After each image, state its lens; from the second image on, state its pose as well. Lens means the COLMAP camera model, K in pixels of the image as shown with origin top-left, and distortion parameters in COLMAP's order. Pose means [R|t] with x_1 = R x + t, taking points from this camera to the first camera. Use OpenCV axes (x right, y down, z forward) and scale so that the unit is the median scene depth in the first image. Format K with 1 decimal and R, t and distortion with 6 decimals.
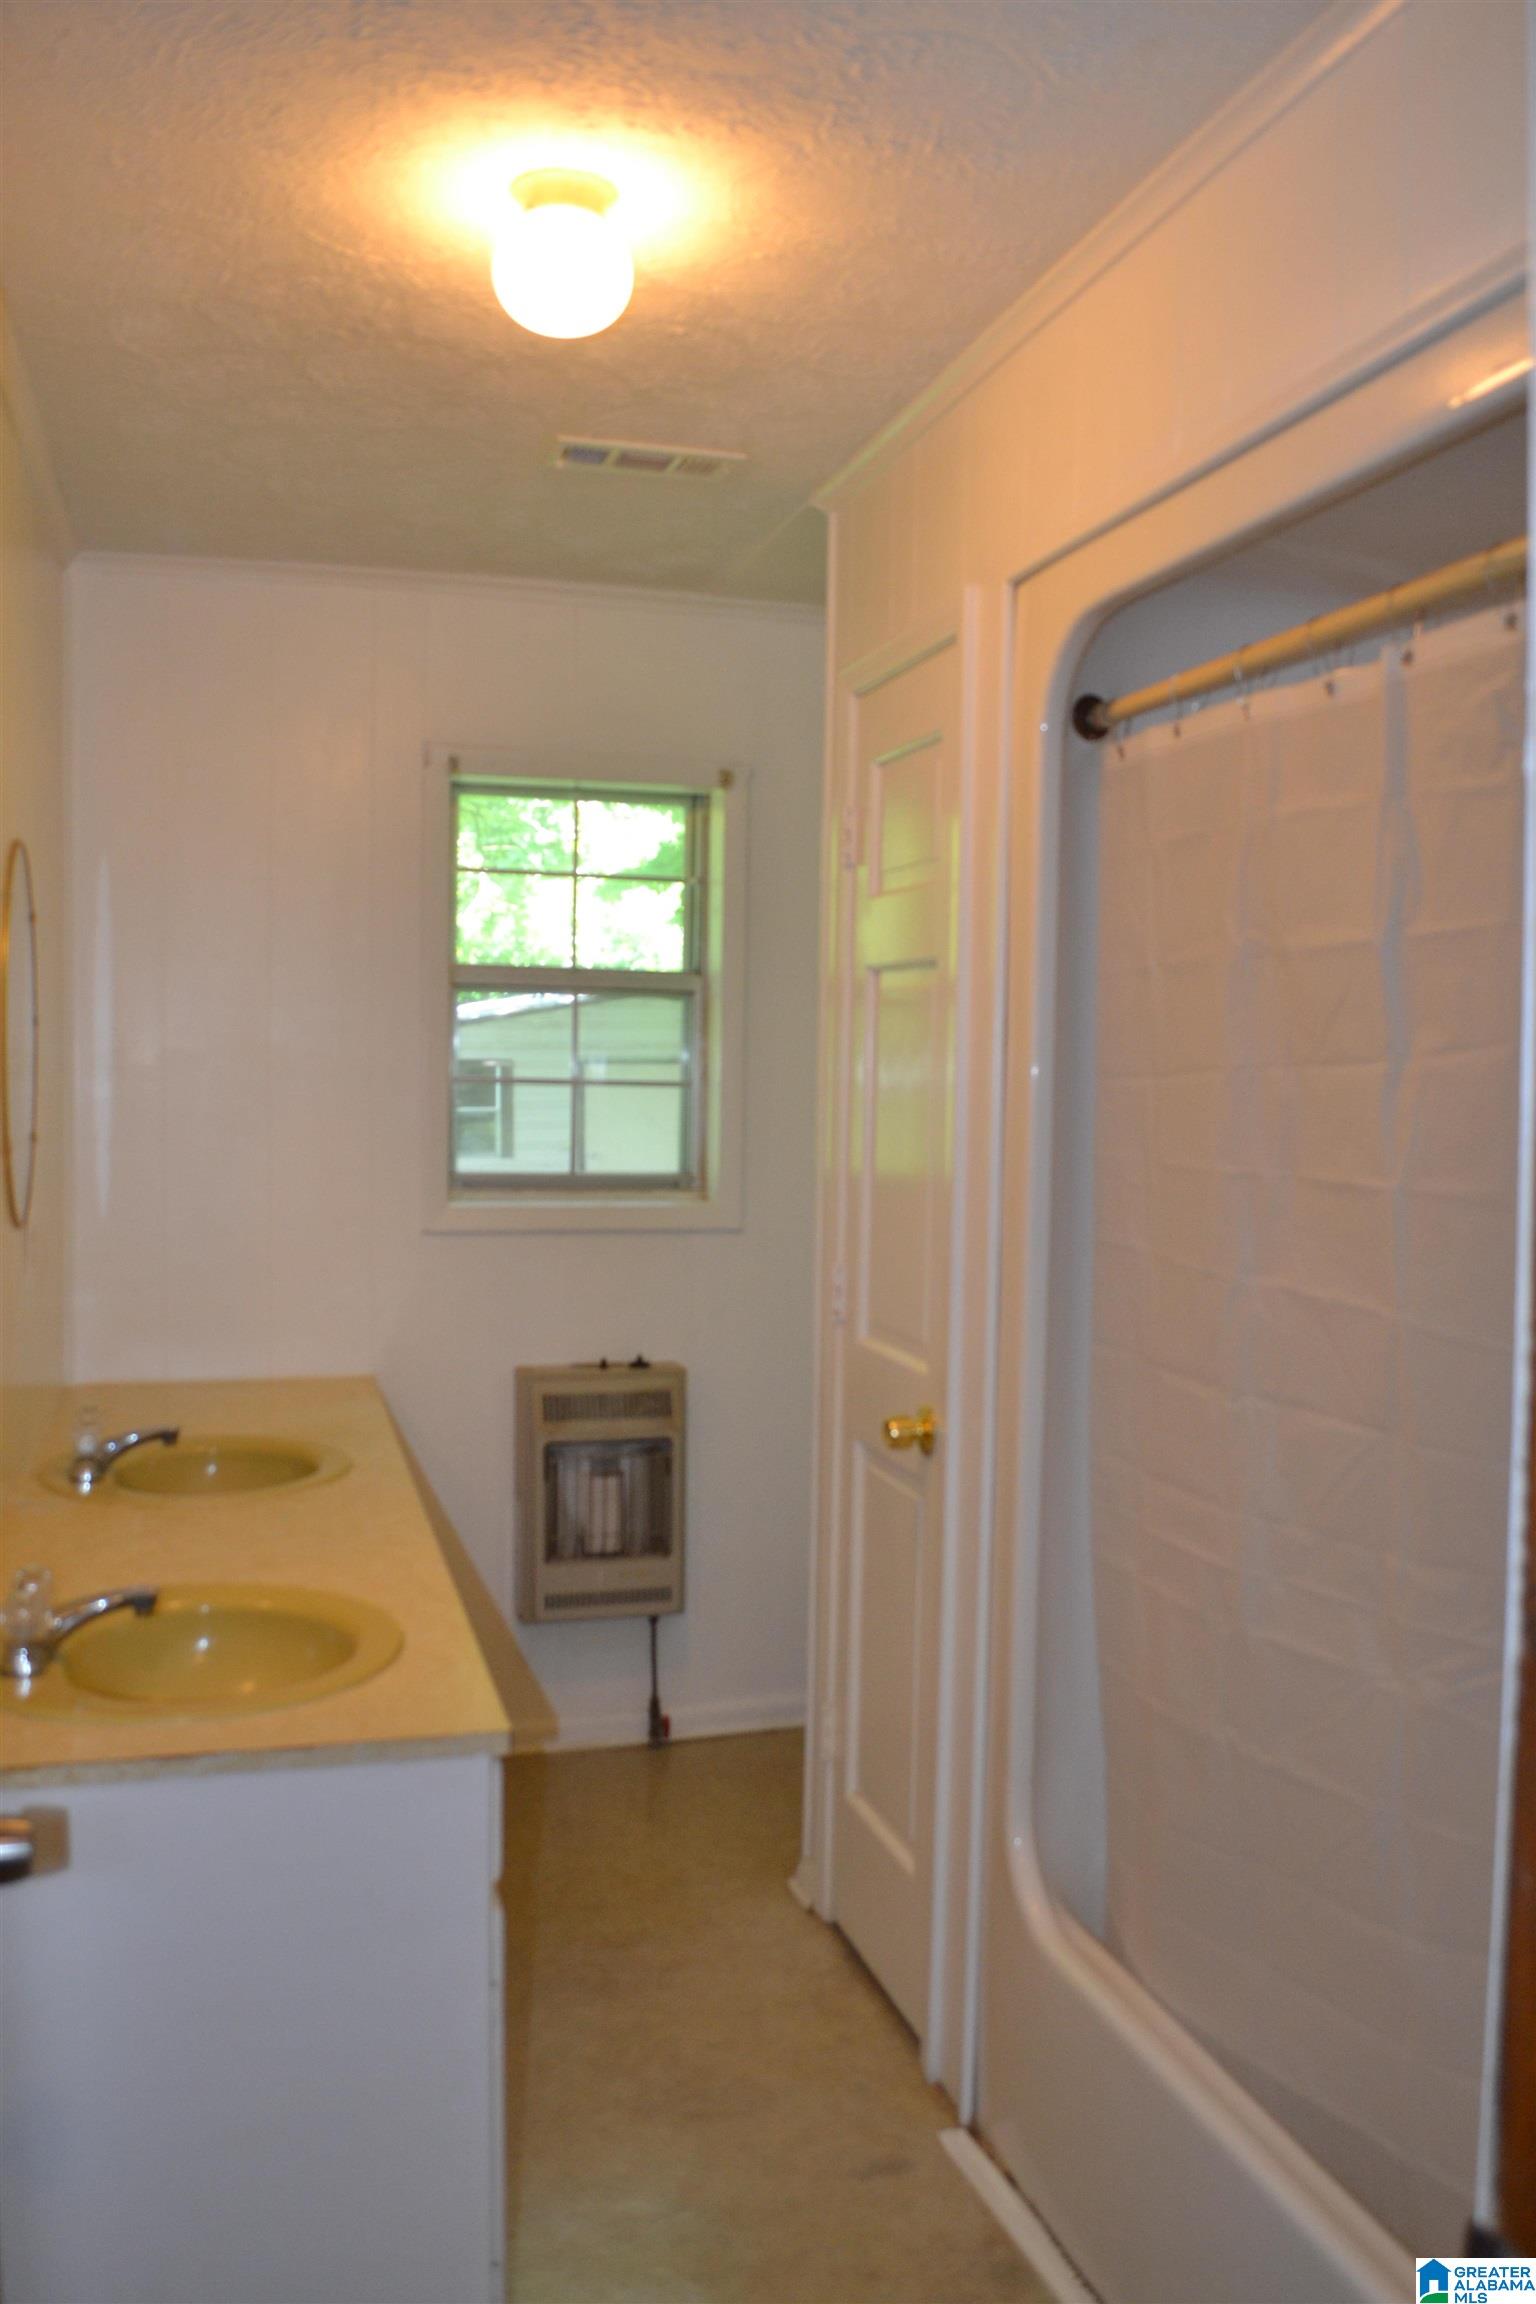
lens RADIAL K [[1823.7, 0, 760.5], [0, 1823.7, 1144.6], [0, 0, 1]] dist [-0.077961, 0.003115]
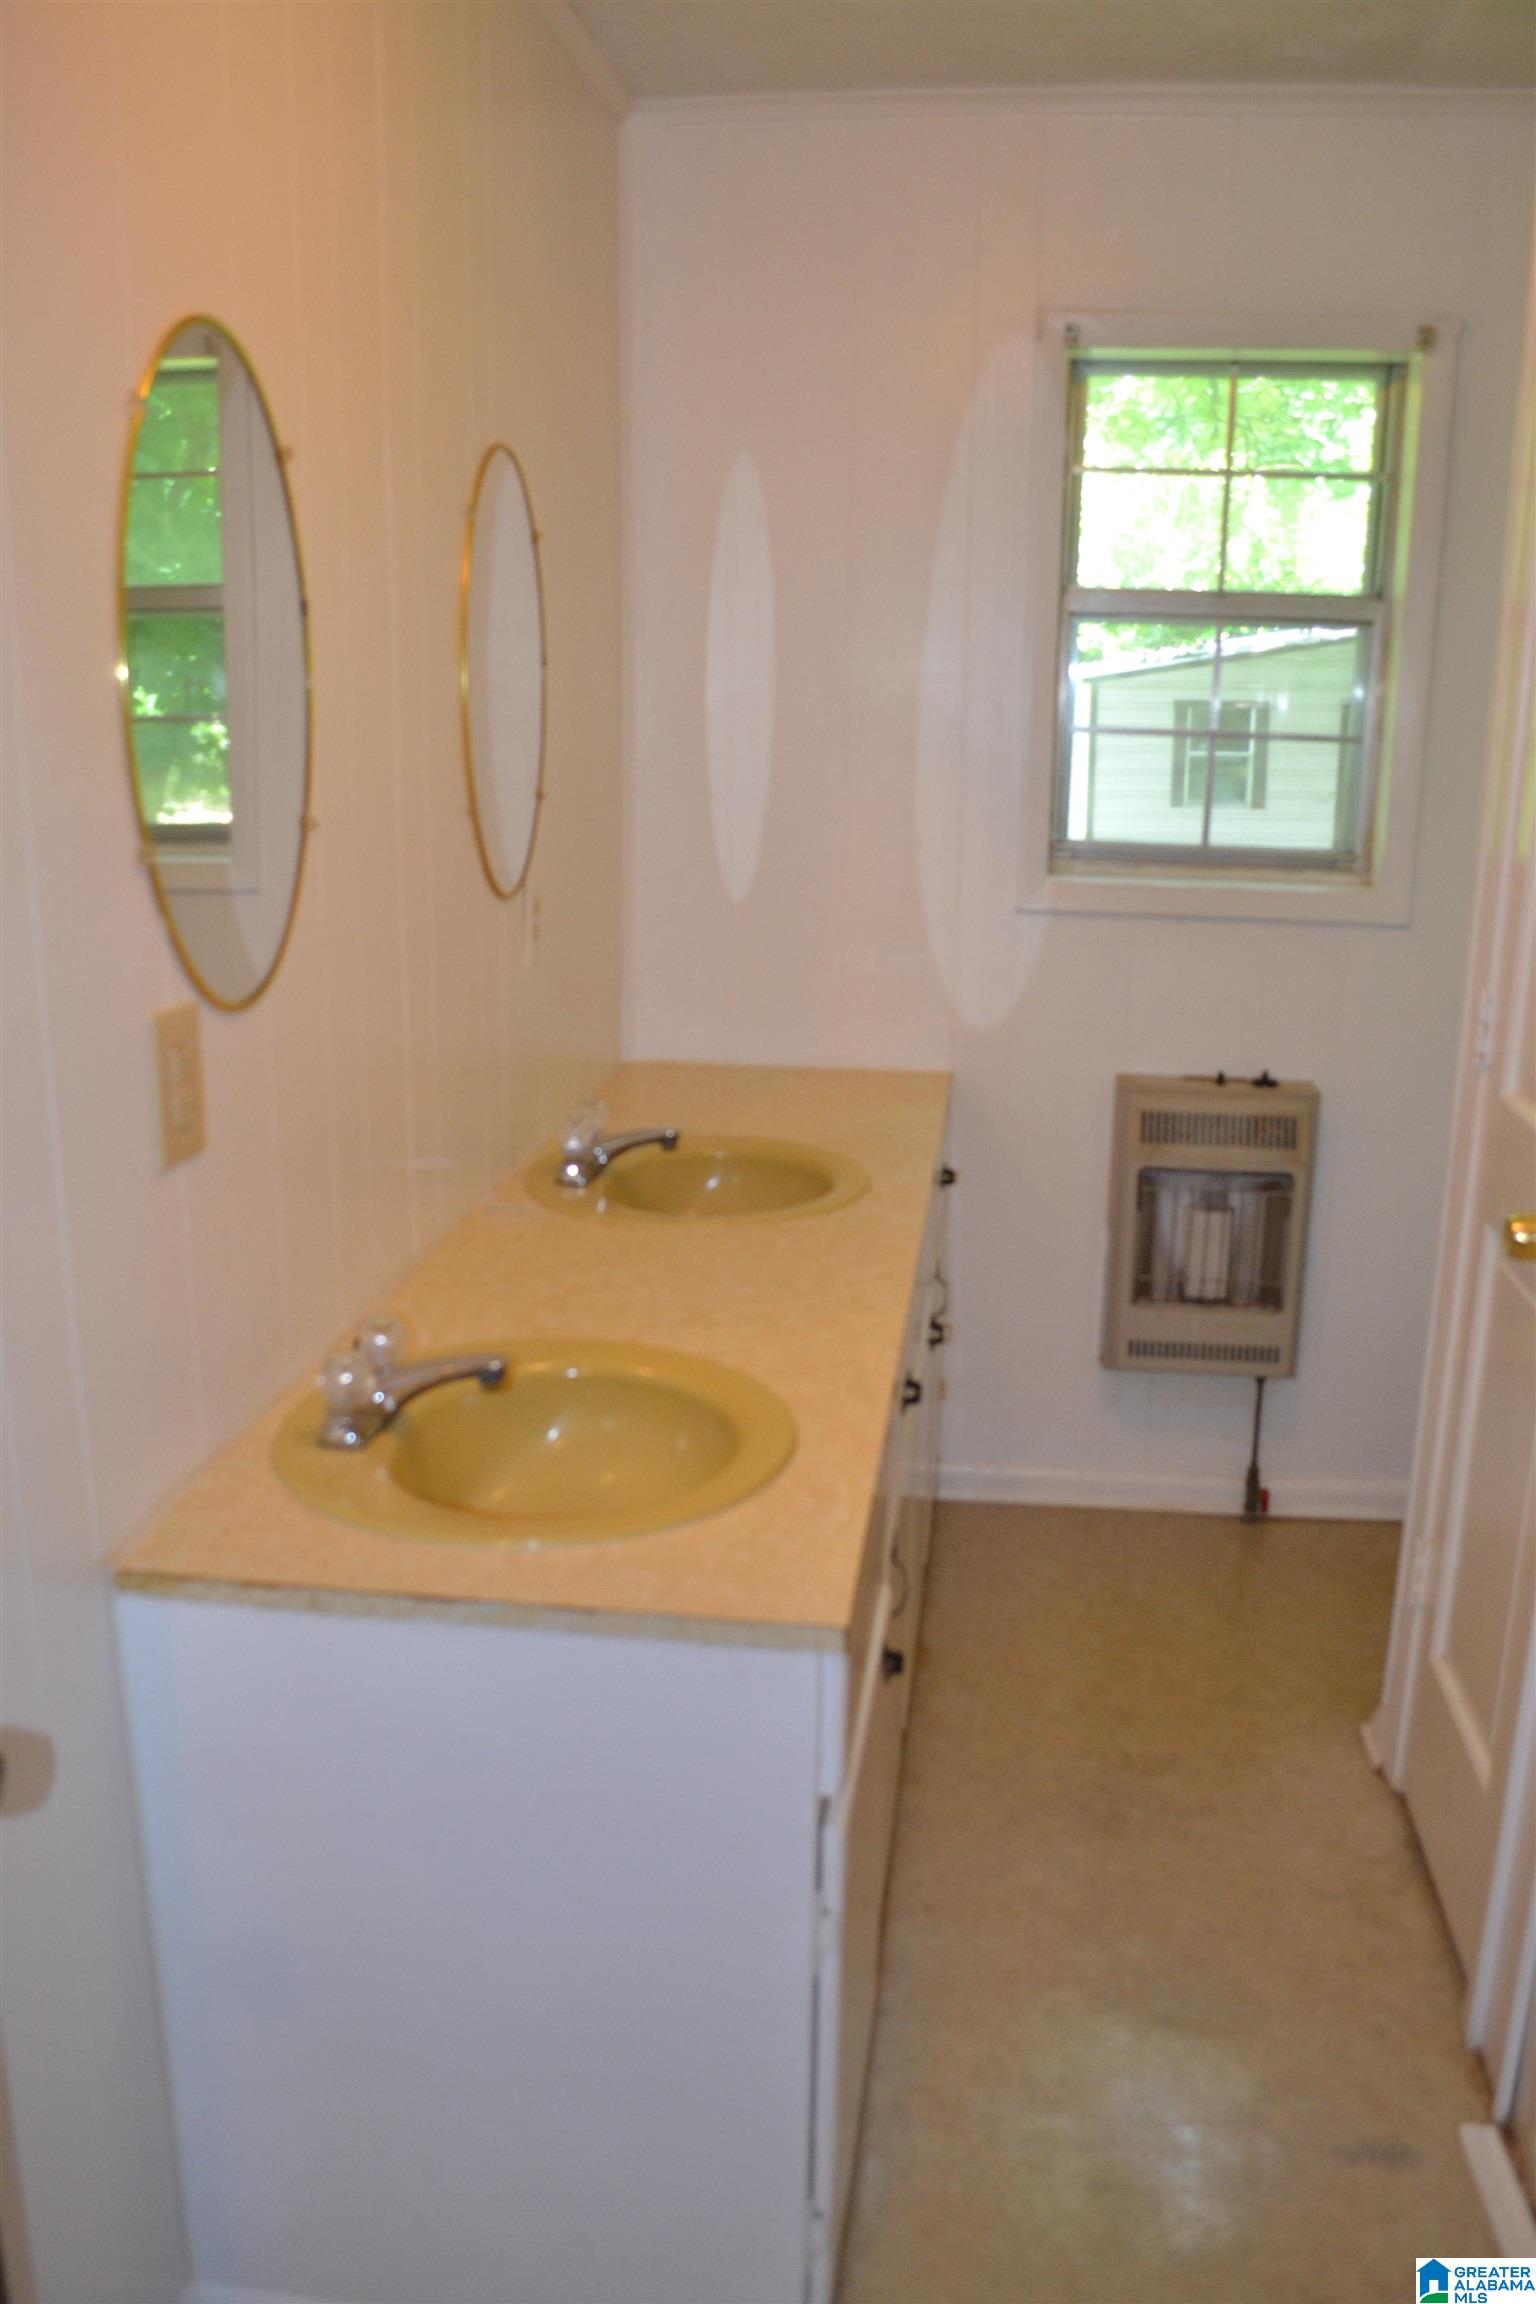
lens RADIAL K [[1823.7, 0, 808.4], [0, 1823.7, 1143.5], [0, 0, 1]] dist [-0.077961, 0.003115]
pose [[0.923019, 0.093945, -0.373109, 0.054010], [-0.019986, 0.980130, 0.197346, -0.011440], [0.384235, -0.174697, 0.906557, 0.166633]]
